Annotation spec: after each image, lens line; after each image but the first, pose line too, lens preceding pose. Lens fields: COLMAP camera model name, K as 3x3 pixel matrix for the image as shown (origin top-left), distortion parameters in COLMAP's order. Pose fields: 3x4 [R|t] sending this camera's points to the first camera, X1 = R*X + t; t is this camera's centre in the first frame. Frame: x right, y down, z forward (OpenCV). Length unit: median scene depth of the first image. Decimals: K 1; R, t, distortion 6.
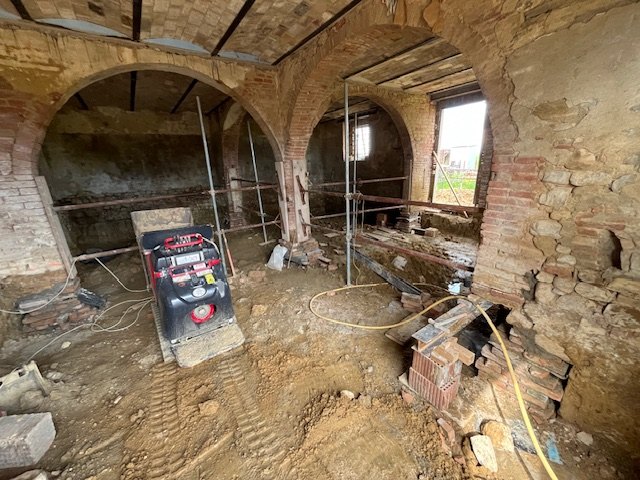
lens RADIAL K [[258.7, 0, 320.1], [0, 258.7, 240.3], [0, 0, 1]] dist [-0.003712, -0.000669]
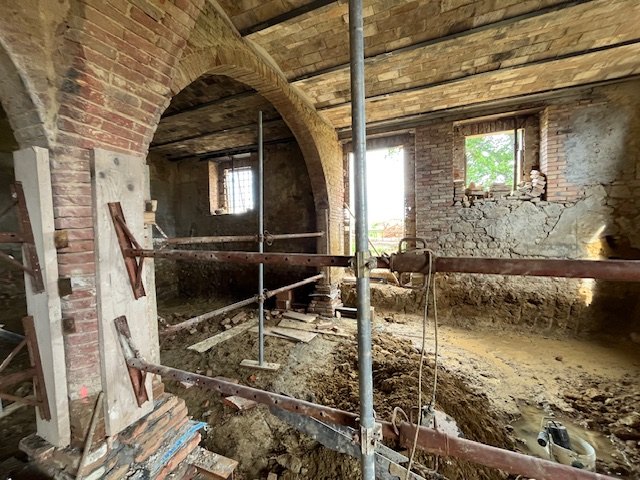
lens RADIAL K [[258.7, 0, 318.8], [0, 258.7, 240.3], [0, 0, 1]] dist [-0.003712, -0.000669]
pose [[0.853003, 0.003095, 0.521897, -0.046275], [0.132005, 0.966189, -0.221482, -0.125109], [-0.504936, 0.257818, 0.823753, 0.720673]]
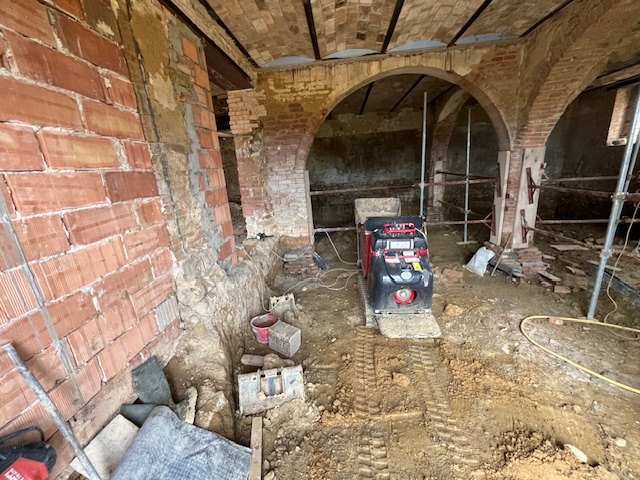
lens RADIAL K [[258.7, 0, 318.2], [0, 258.7, 240.1], [0, 0, 1]] dist [-0.003712, -0.000669]
pose [[0.758210, 0.163529, -0.631170, -0.044617], [-0.147595, 0.985956, 0.078148, 0.010342], [0.635085, 0.033904, 0.771698, -0.047619]]
